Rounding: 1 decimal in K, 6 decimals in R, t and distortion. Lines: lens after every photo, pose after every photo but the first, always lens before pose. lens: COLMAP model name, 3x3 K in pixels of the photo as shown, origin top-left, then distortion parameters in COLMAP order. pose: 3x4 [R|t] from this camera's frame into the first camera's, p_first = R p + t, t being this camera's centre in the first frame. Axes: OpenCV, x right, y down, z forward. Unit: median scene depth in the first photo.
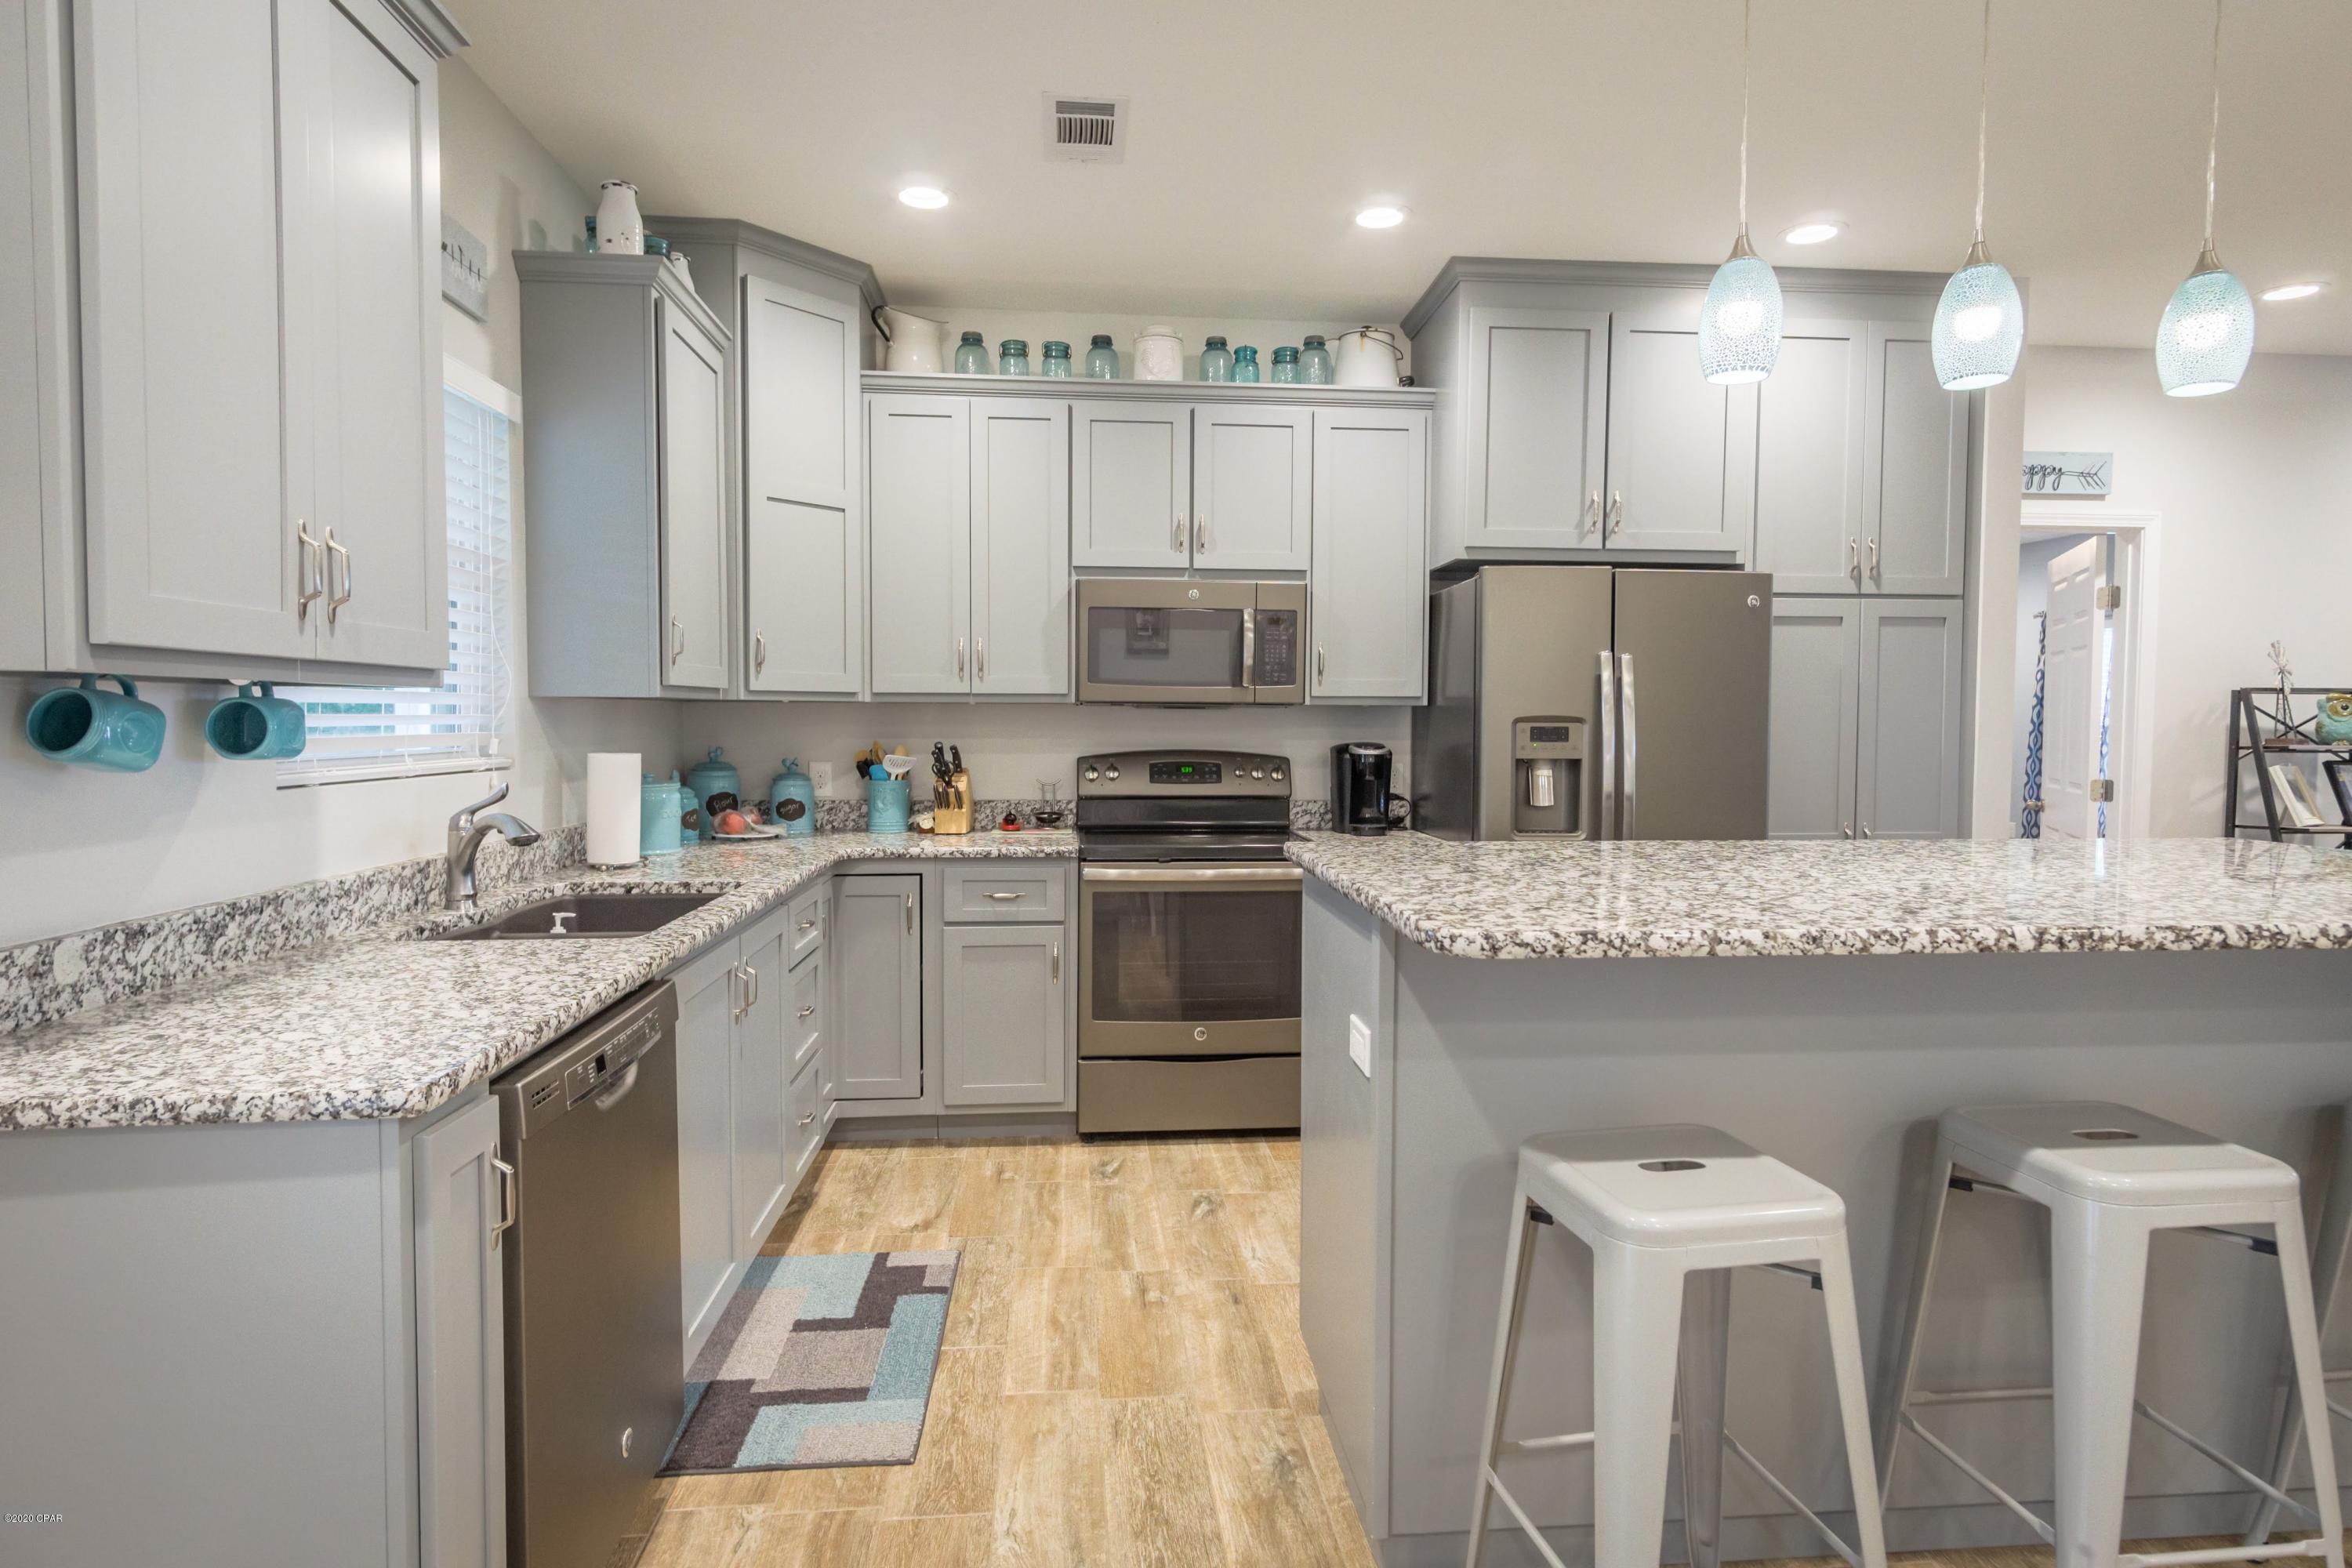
lens RADIAL K [[1222.5, 0, 1176.3], [0, 1222.5, 774.3], [0, 0, 1]] dist [-0.000967, 0.000175]
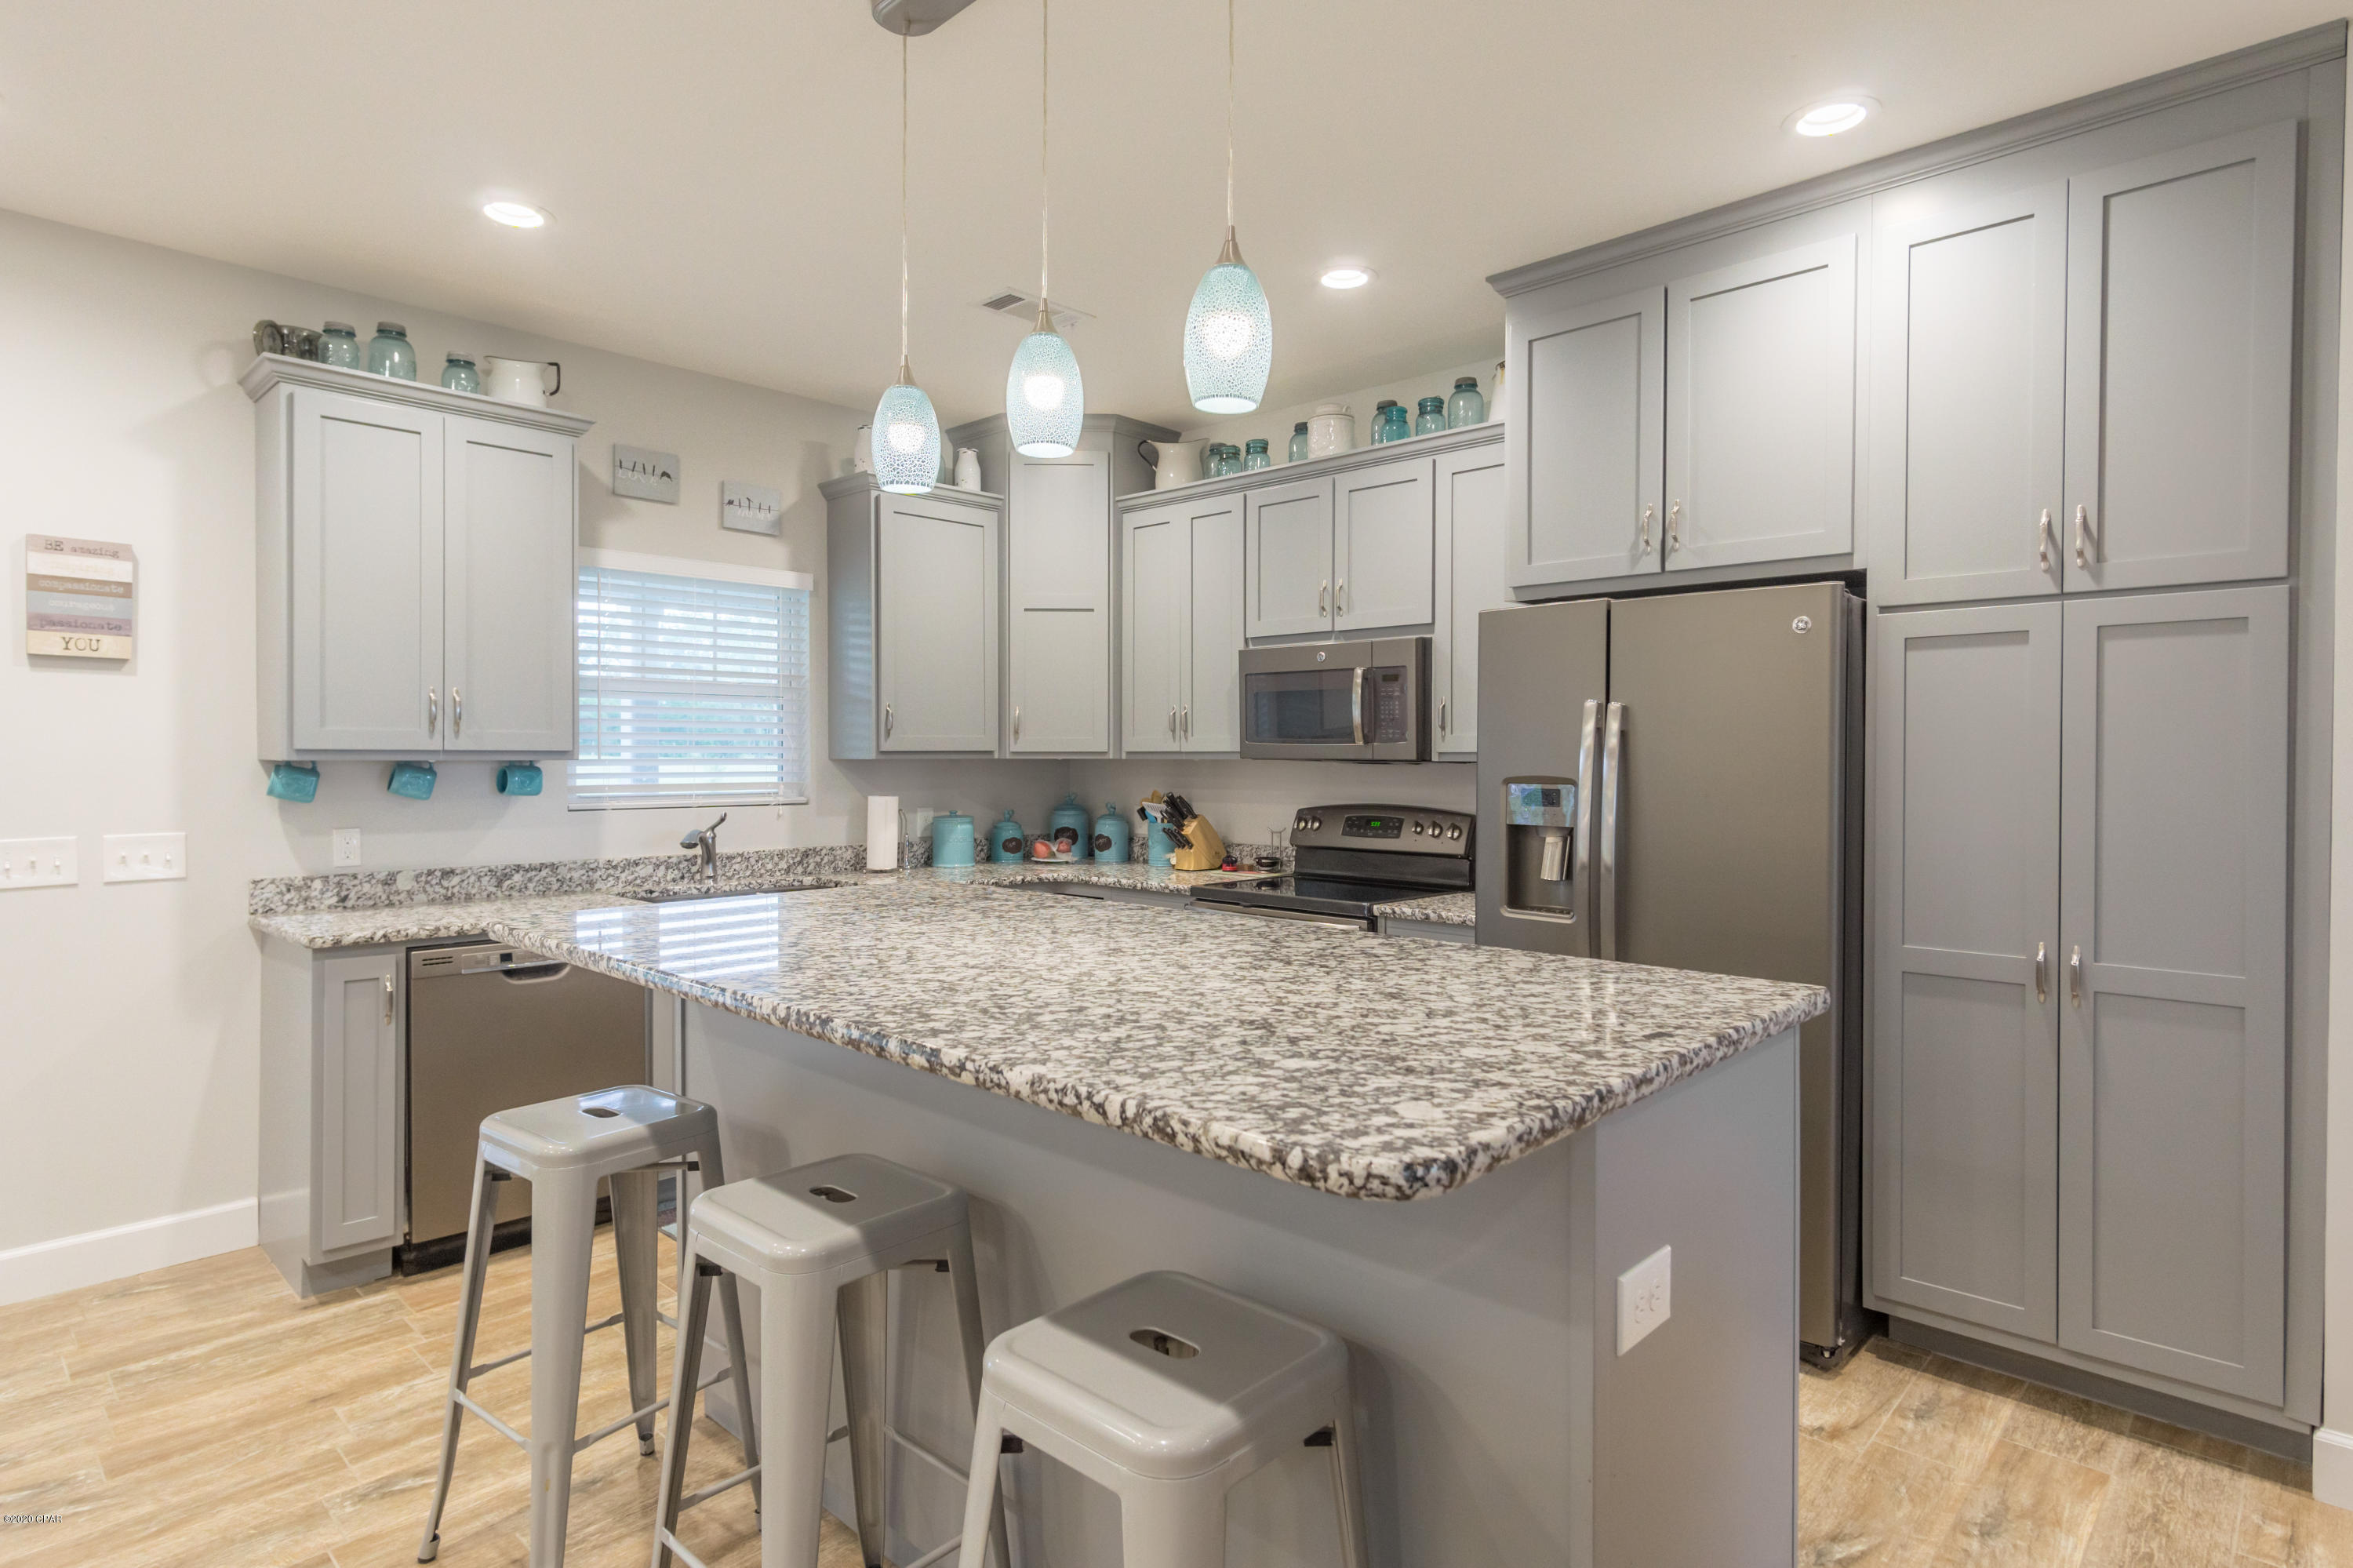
lens RADIAL K [[1223.0, 0, 1171.6], [0, 1223.0, 775.9], [0, 0, 1]] dist [-0.000967, 0.000175]
pose [[0.665352, 0.009650, -0.746468, 0.712207], [-0.033779, 0.999281, -0.017189, -0.022052], [0.745766, 0.036652, 0.665199, 0.208110]]
